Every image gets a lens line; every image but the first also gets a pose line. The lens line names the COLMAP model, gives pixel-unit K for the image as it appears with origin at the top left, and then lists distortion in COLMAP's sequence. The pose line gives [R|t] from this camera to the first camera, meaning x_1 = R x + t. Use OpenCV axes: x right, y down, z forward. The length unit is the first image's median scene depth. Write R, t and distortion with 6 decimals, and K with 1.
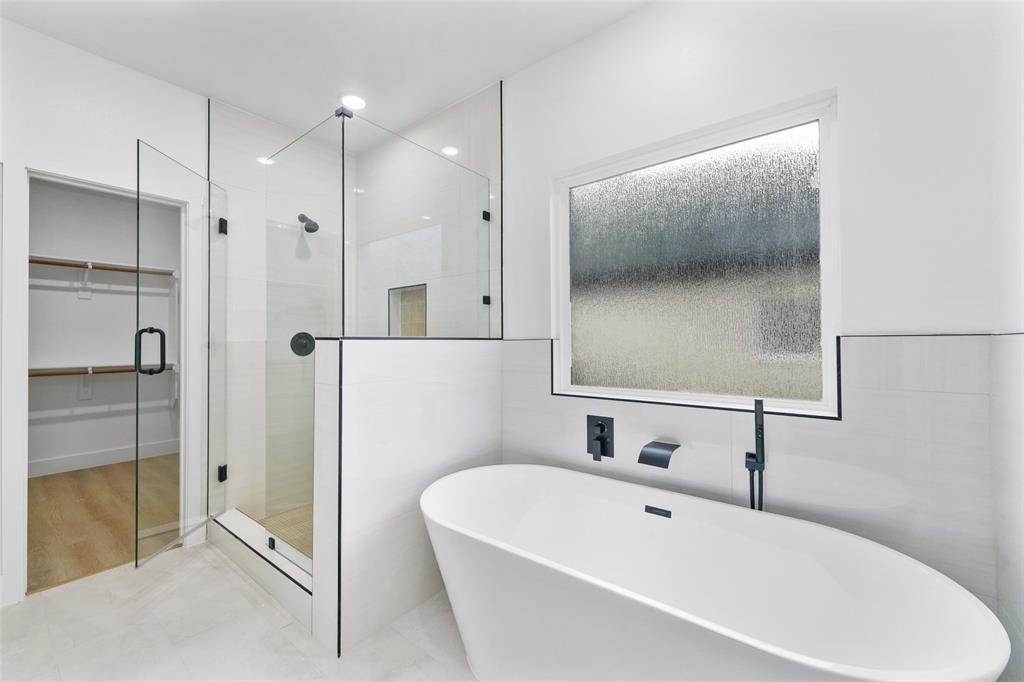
lens RADIAL K [[408.3, 0, 509.9], [0, 408.3, 334.7], [0, 0, 1]] dist [0.010996, -0.003044]
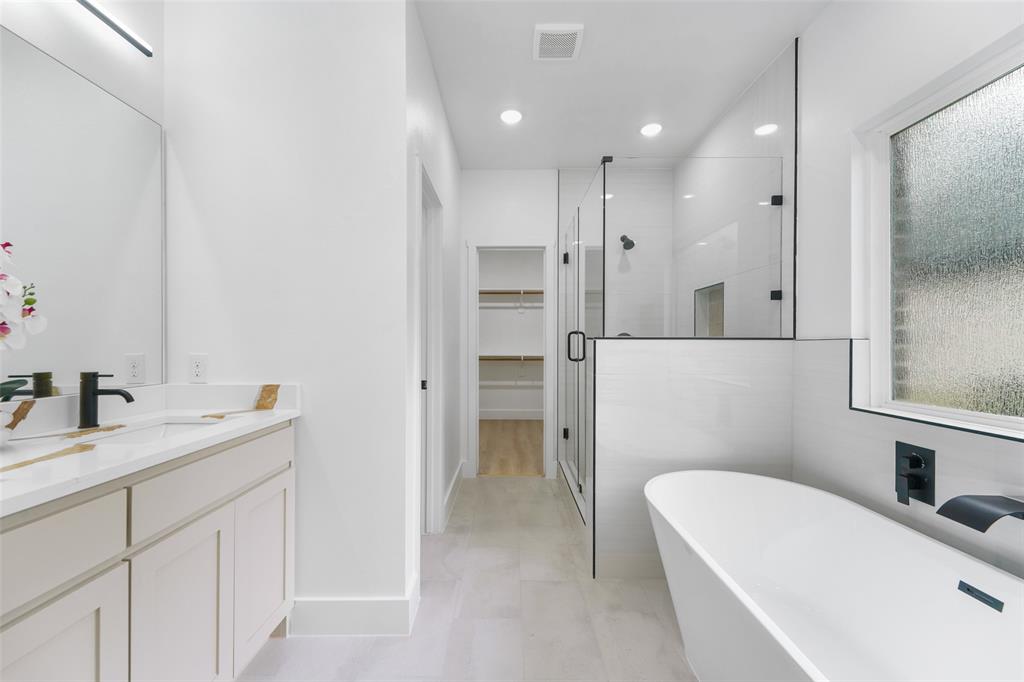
lens RADIAL K [[408.3, 0, 509.6], [0, 408.3, 342.7], [0, 0, 1]] dist [0.010996, -0.003044]
pose [[0.616877, 0.008908, -0.787009, 0.286147], [0.006668, 0.999841, 0.016544, -0.000048], [0.787031, -0.015454, 0.616720, -0.012224]]
